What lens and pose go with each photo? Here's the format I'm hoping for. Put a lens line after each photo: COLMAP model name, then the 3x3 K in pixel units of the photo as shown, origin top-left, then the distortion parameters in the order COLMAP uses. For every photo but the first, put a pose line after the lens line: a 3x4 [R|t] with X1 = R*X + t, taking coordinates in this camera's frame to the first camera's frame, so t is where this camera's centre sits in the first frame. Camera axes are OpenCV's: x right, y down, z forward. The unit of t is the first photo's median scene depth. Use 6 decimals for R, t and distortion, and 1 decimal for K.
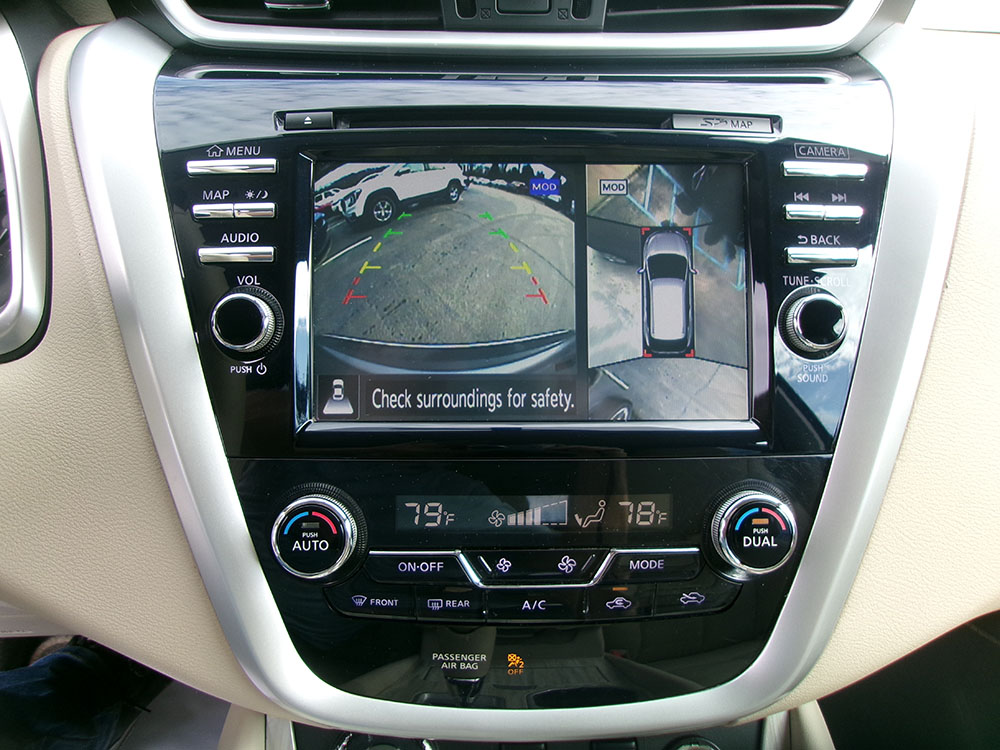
lens RADIAL K [[787.7, 0, 500.0], [0, 787.7, 375.0], [0, 0, 1]] dist [-0.049404, 0.120708]
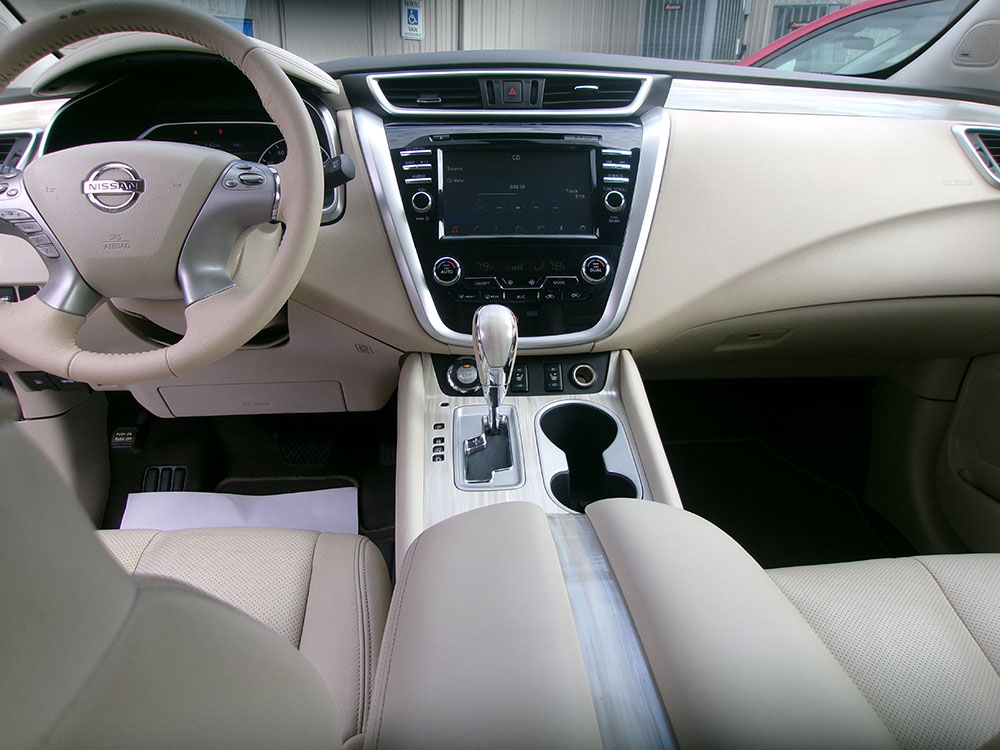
lens RADIAL K [[783.5, 0, 500.0], [0, 783.5, 375.0], [0, 0, 1]] dist [-0.004476, 0.037603]
pose [[0.999614, -0.019301, 0.019969, -0.098598], [0.021329, 0.994041, -0.106898, 0.891003], [-0.017787, 0.107282, 0.994069, -1.861546]]
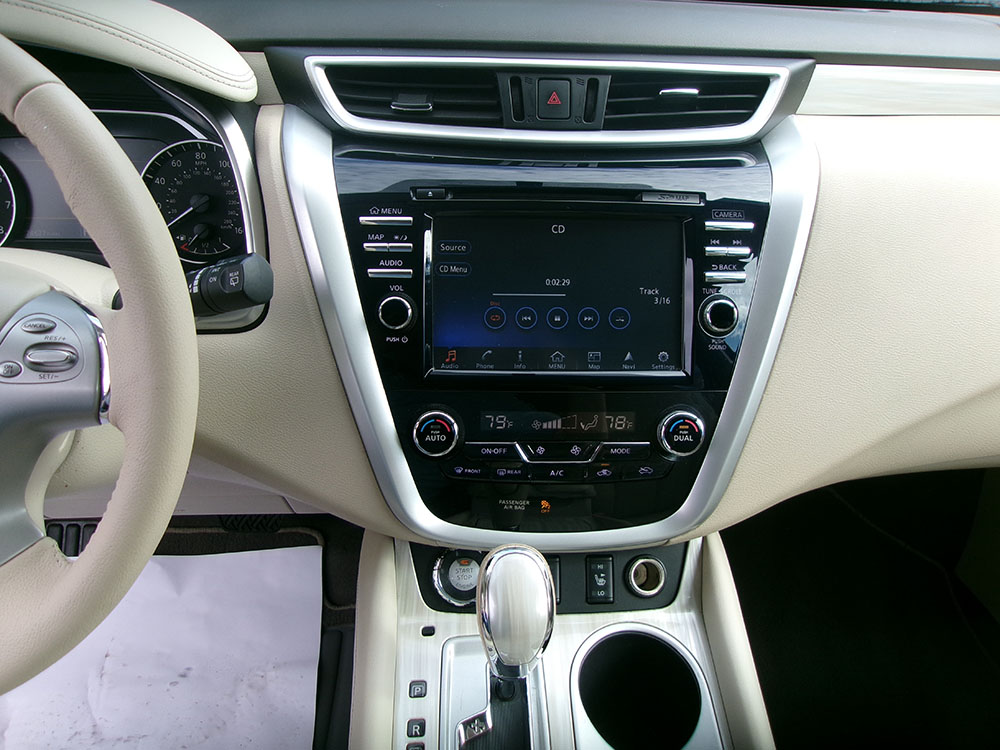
lens RADIAL K [[783.5, 0, 500.0], [0, 783.5, 375.0], [0, 0, 1]] dist [-0.004476, 0.037603]
pose [[0.999645, 0.009351, 0.024933, -0.131634], [-0.011365, 0.996576, 0.081898, -0.072694], [-0.024082, -0.082152, 0.996329, -0.747803]]
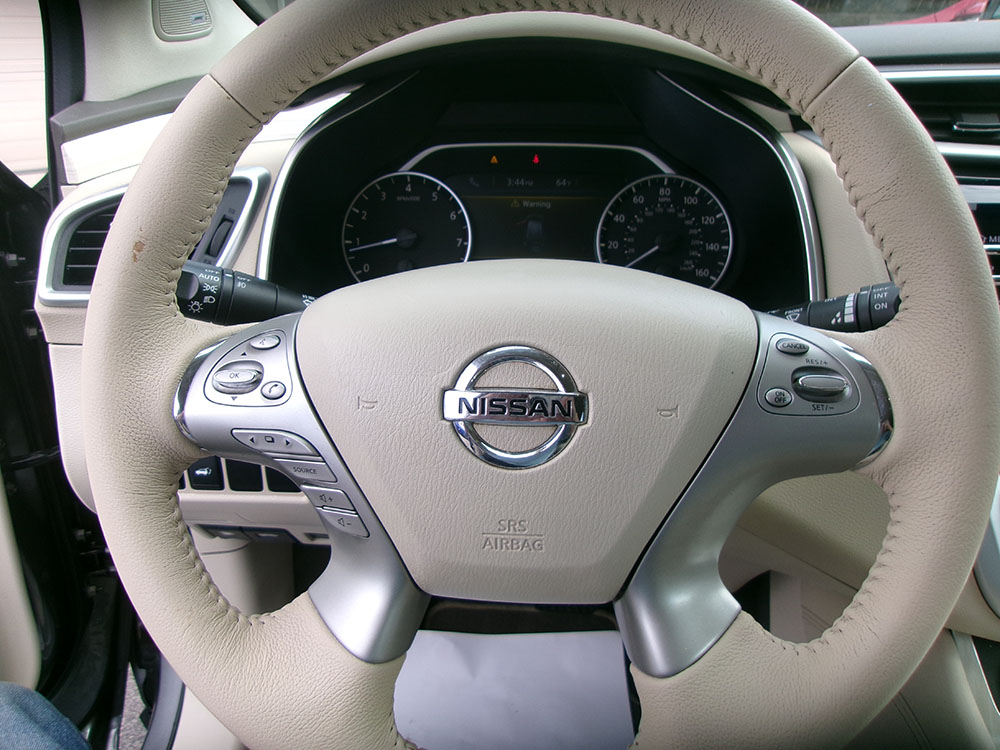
lens RADIAL K [[783.5, 0, 500.0], [0, 783.5, 375.0], [0, 0, 1]] dist [-0.004476, 0.037603]
pose [[0.995858, 0.041736, -0.080774, -1.138604], [-0.043519, 0.998844, -0.020439, 0.035486], [0.079827, 0.023870, 0.996523, -0.536701]]
